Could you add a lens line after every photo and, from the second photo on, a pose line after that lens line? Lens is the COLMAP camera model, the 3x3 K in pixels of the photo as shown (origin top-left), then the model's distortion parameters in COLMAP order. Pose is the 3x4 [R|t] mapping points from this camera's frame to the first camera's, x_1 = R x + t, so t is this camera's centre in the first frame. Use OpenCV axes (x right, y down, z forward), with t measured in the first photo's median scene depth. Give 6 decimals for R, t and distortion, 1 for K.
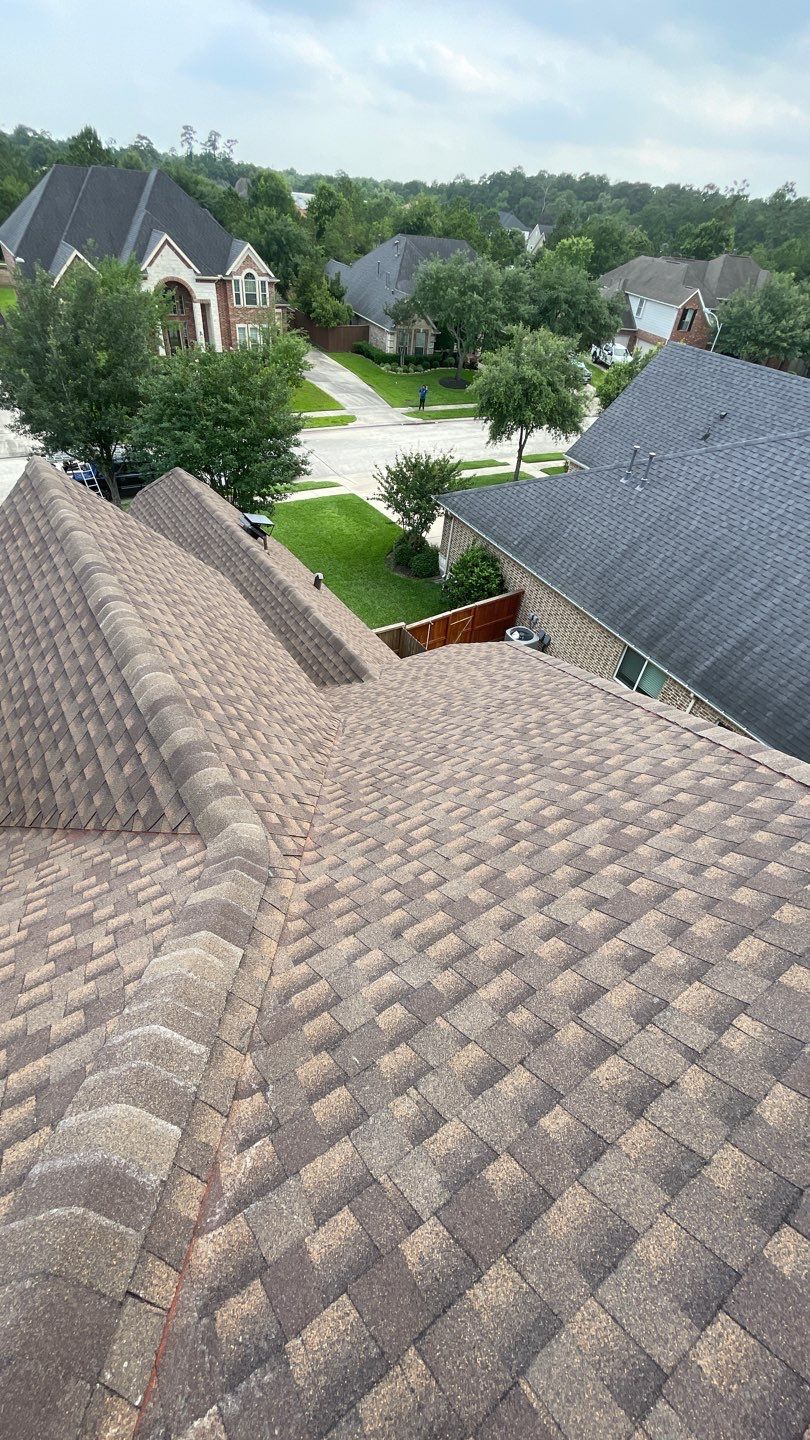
lens RADIAL K [[581.9, 0, 398.8], [0, 581.9, 729.5], [0, 0, 1]] dist [-0.002535, -0.000264]
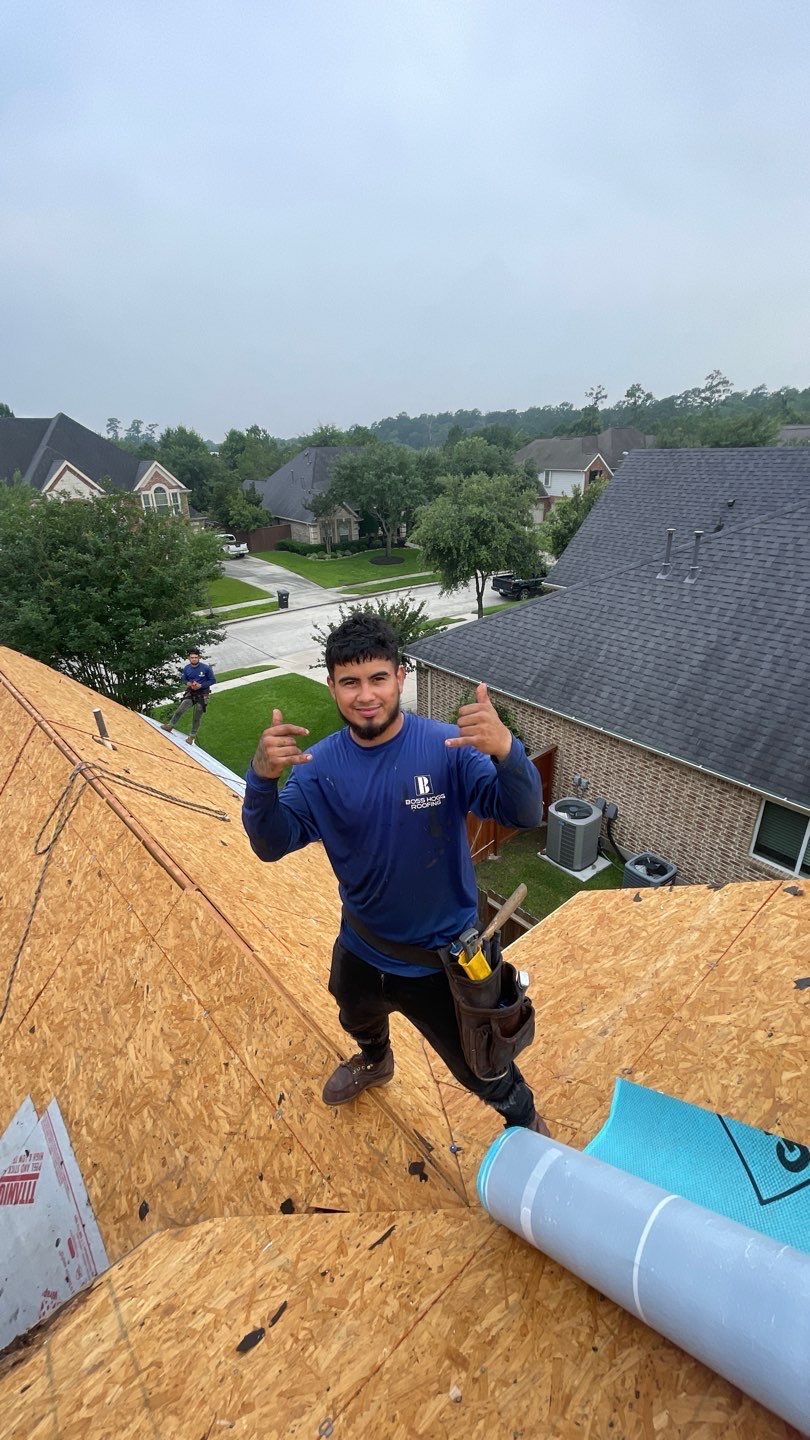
lens RADIAL K [[581.9, 0, 398.8], [0, 581.9, 729.5], [0, 0, 1]] dist [-0.002535, -0.000264]
pose [[0.983259, -0.161076, 0.085179, -0.011689], [0.179424, 0.937365, -0.298587, -0.047176], [-0.031749, 0.308872, 0.950574, 0.192336]]
